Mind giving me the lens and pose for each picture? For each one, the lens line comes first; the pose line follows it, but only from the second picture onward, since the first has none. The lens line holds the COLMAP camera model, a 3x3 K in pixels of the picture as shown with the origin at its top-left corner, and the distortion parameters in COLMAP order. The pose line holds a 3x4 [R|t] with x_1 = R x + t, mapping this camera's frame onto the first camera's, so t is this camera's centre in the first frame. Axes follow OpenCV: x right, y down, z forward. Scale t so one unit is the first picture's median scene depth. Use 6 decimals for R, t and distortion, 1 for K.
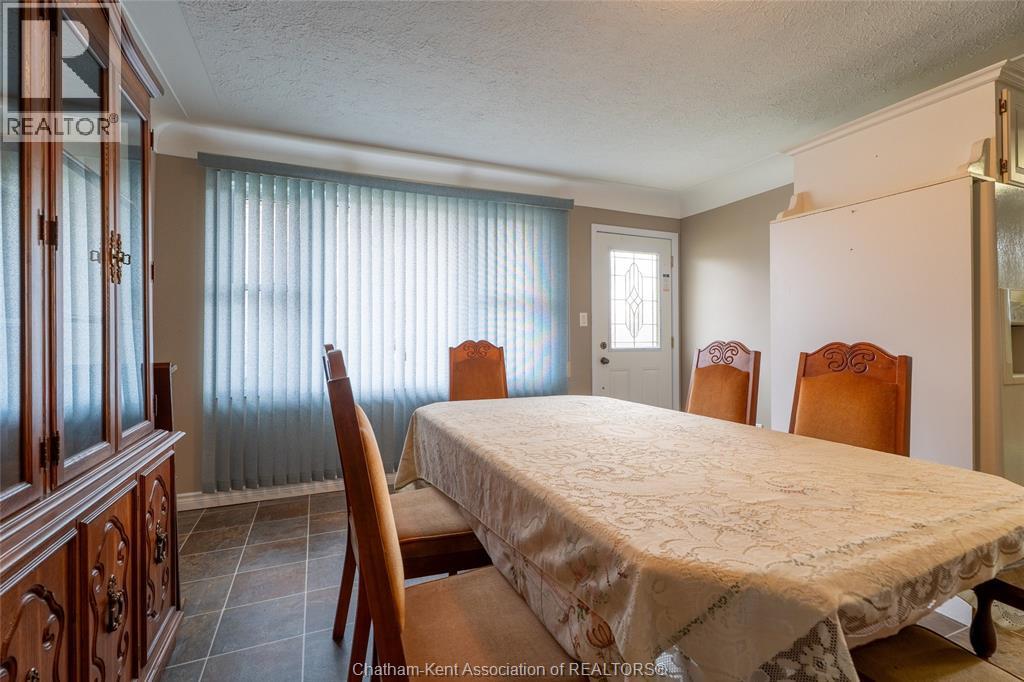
lens RADIAL K [[470.1, 0, 516.4], [0, 470.1, 339.1], [0, 0, 1]] dist [-0.006256, 0.002480]
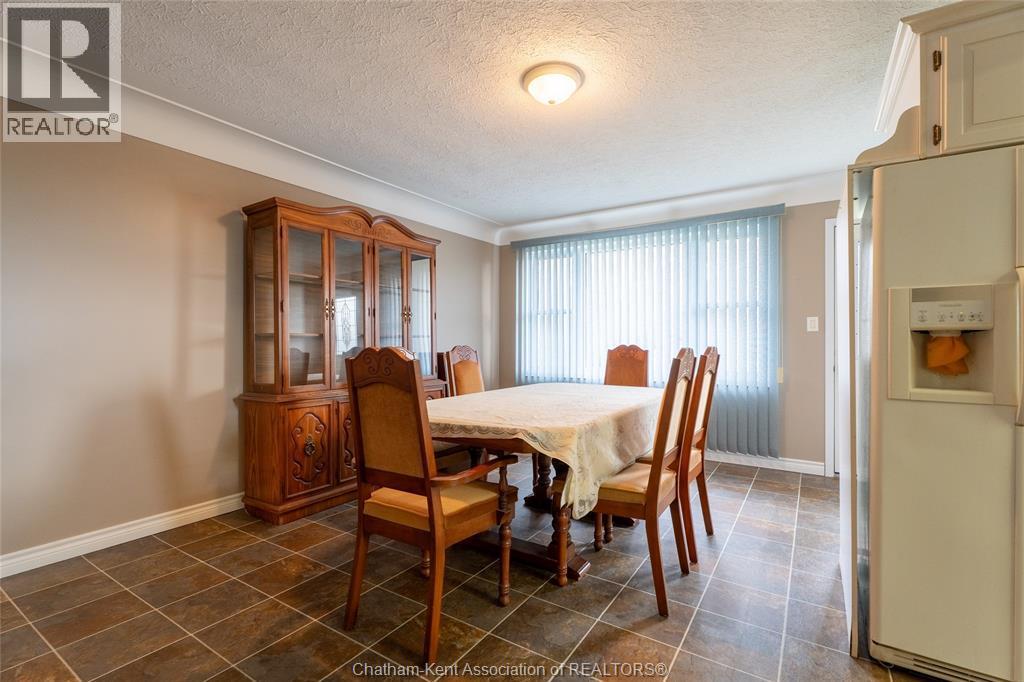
lens RADIAL K [[470.1, 0, 513.1], [0, 470.1, 338.8], [0, 0, 1]] dist [-0.006256, 0.002480]
pose [[0.557963, -0.005798, -0.829846, 0.872130], [-0.003445, 0.999951, -0.009302, -0.001498], [0.829859, 0.008049, 0.557916, -0.040991]]
